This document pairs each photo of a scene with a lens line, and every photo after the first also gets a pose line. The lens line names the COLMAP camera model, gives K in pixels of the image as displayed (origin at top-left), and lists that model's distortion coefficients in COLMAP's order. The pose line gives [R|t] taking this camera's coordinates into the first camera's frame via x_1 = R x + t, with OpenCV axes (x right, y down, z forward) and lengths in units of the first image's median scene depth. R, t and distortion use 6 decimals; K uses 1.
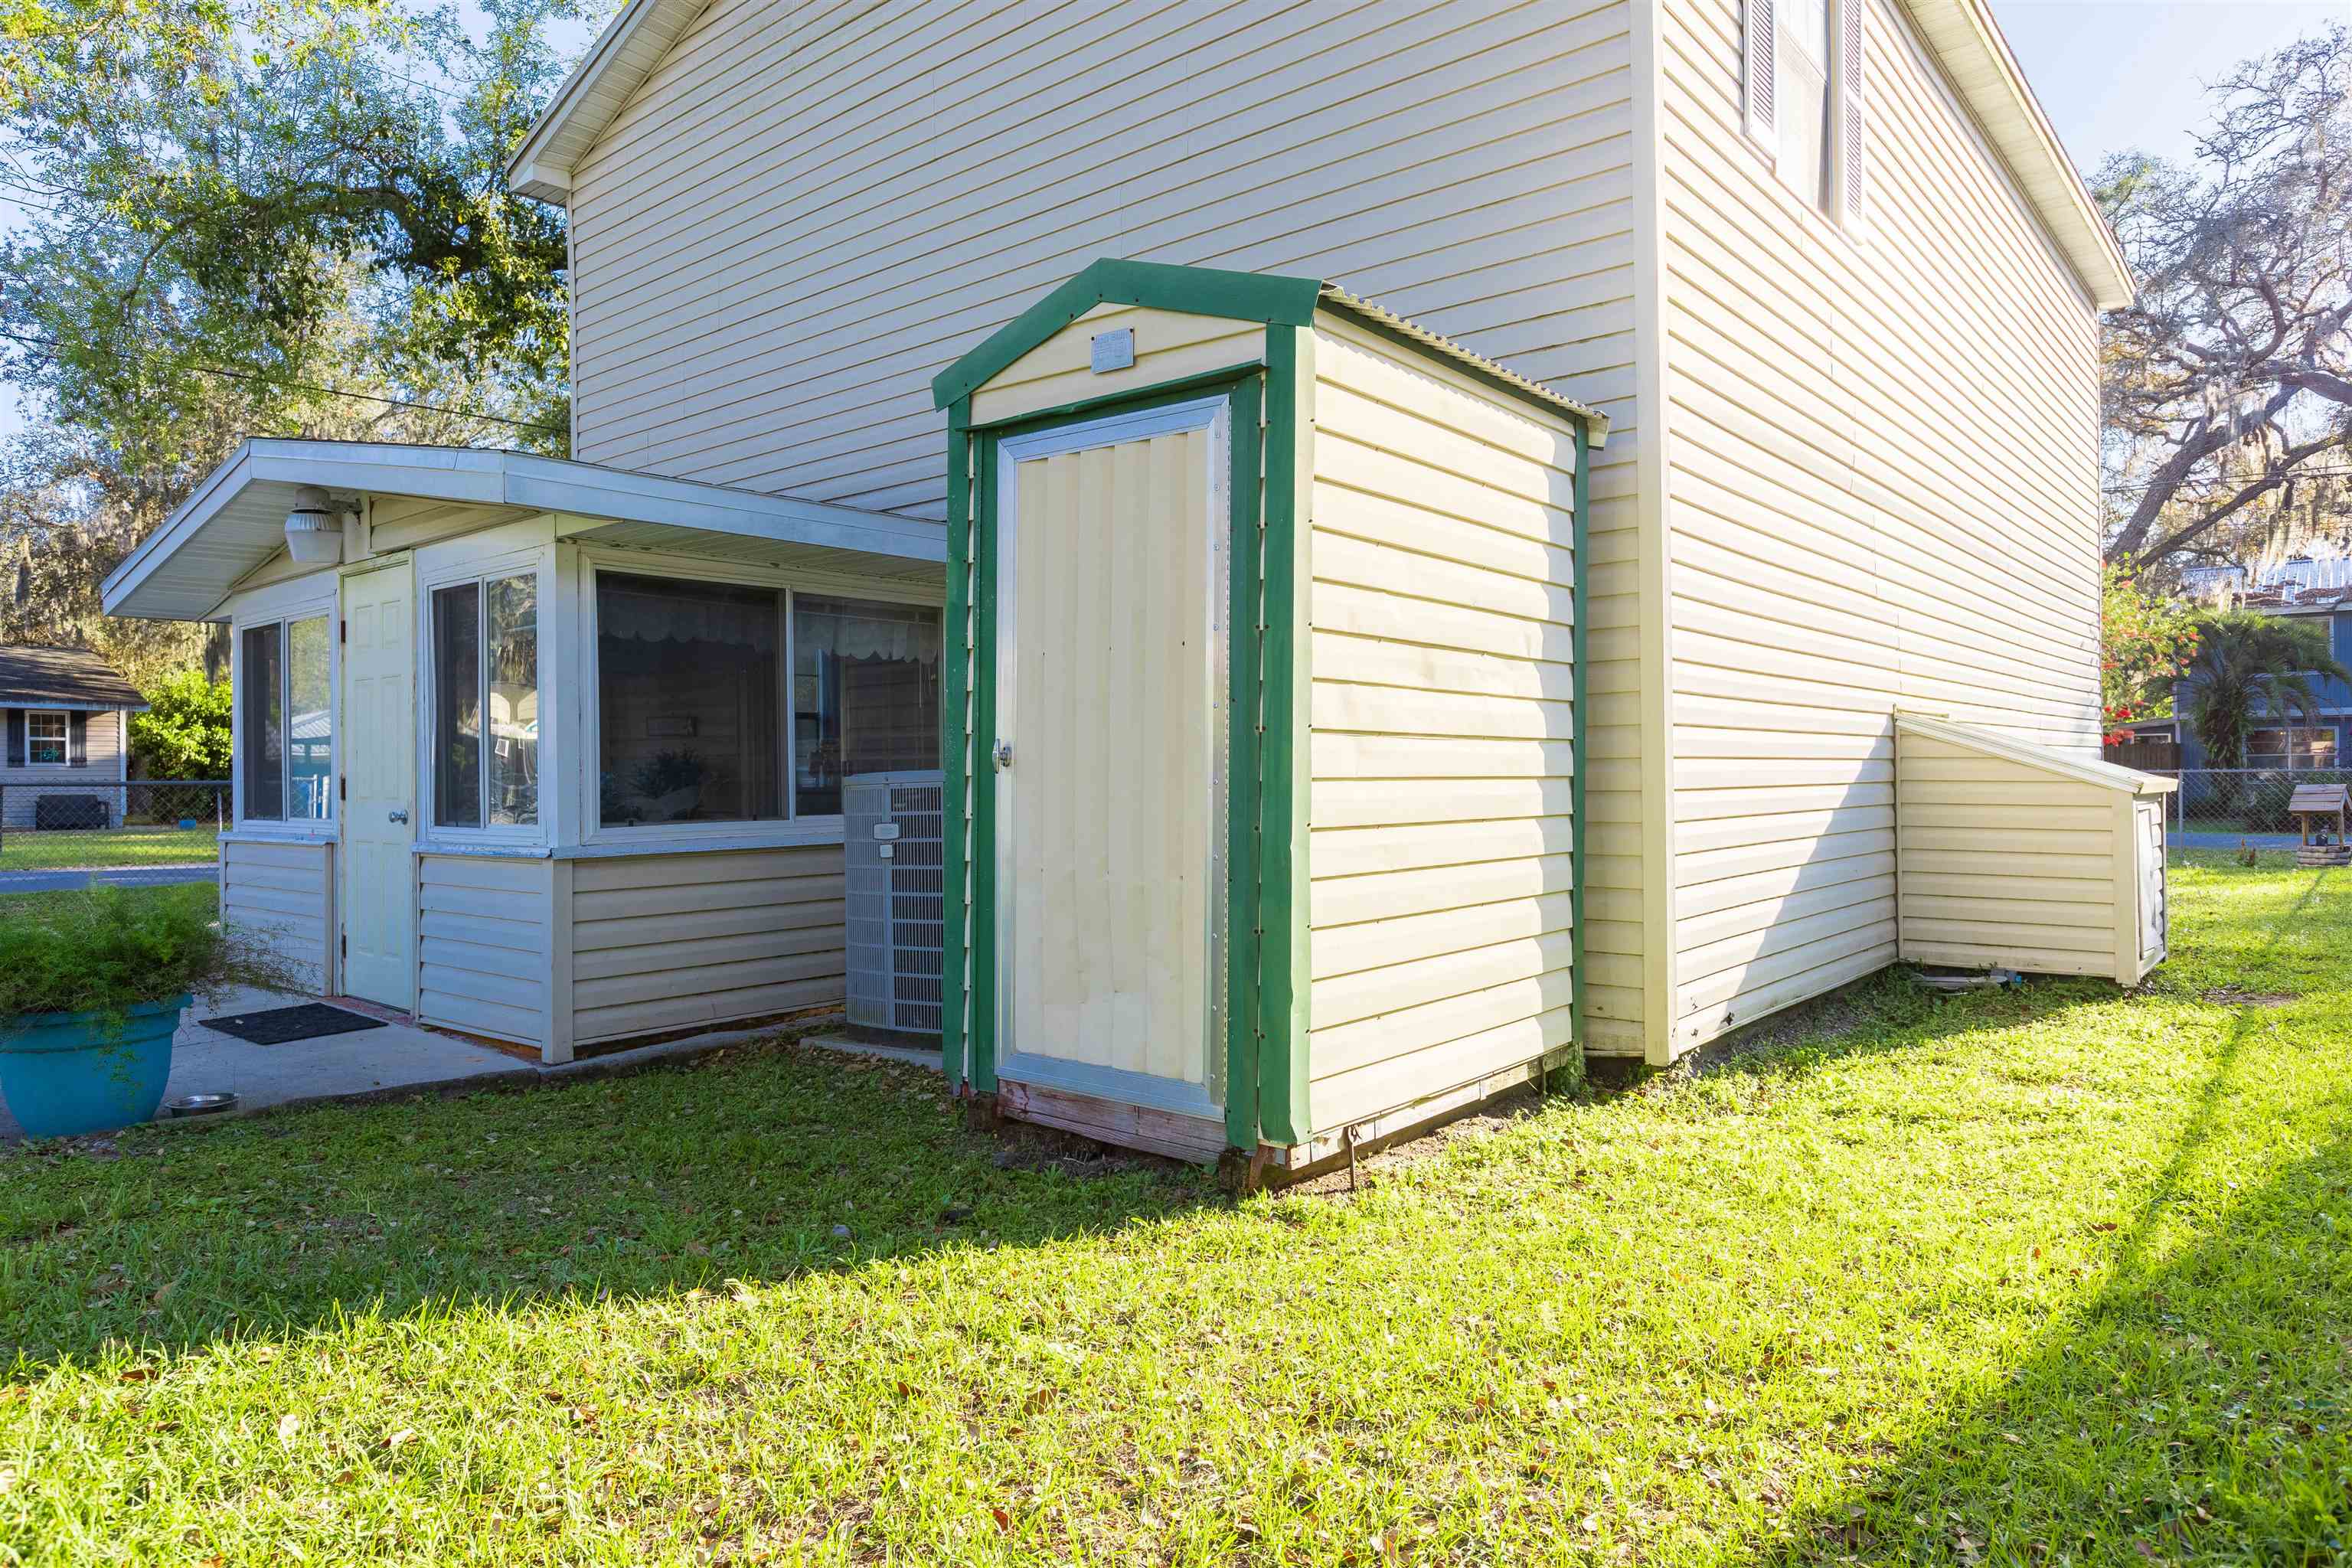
lens RADIAL K [[1440.2, 0, 1172.9], [0, 1440.2, 775.2], [0, 0, 1]] dist [-0.004449, -0.002350]
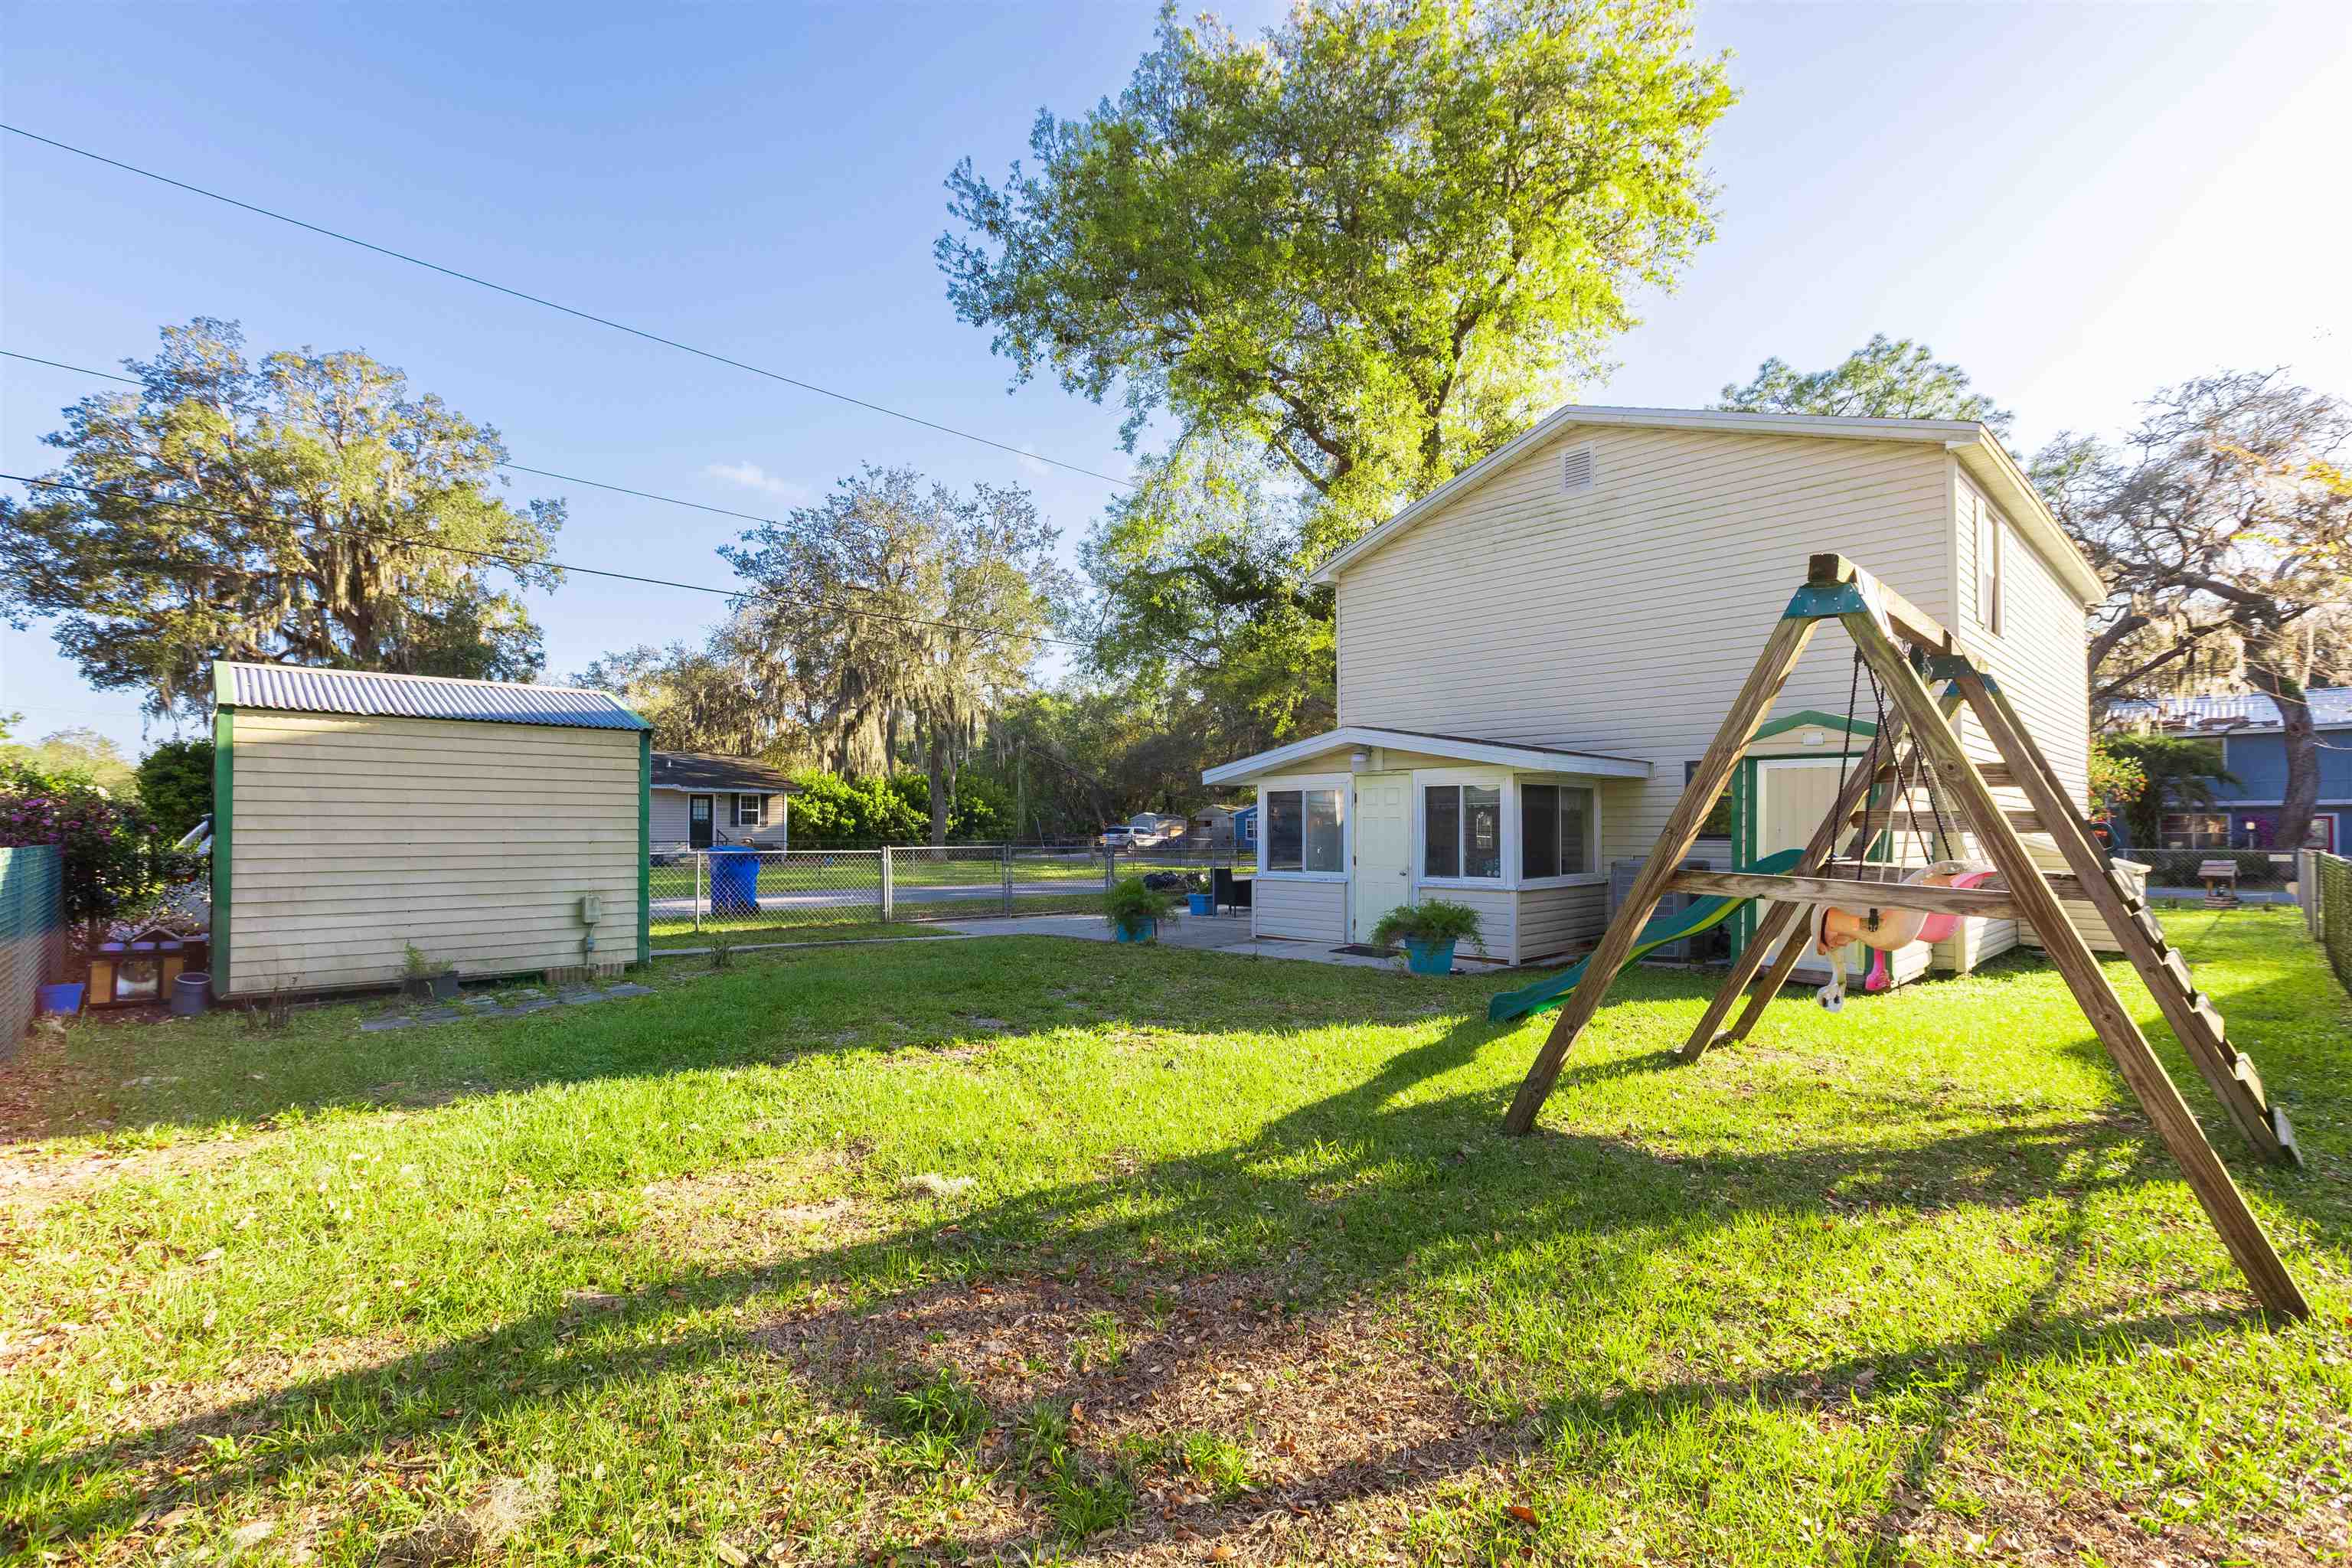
lens RADIAL K [[1057.0, 0, 1180.1], [0, 1057.0, 805.6], [0, 0, 1]] dist [-0.000177, -0.000800]
pose [[0.994918, 0.008304, -0.100341, -0.151646], [-0.010511, 0.999714, -0.021485, -0.009295], [0.100134, 0.022431, 0.994721, -0.186579]]
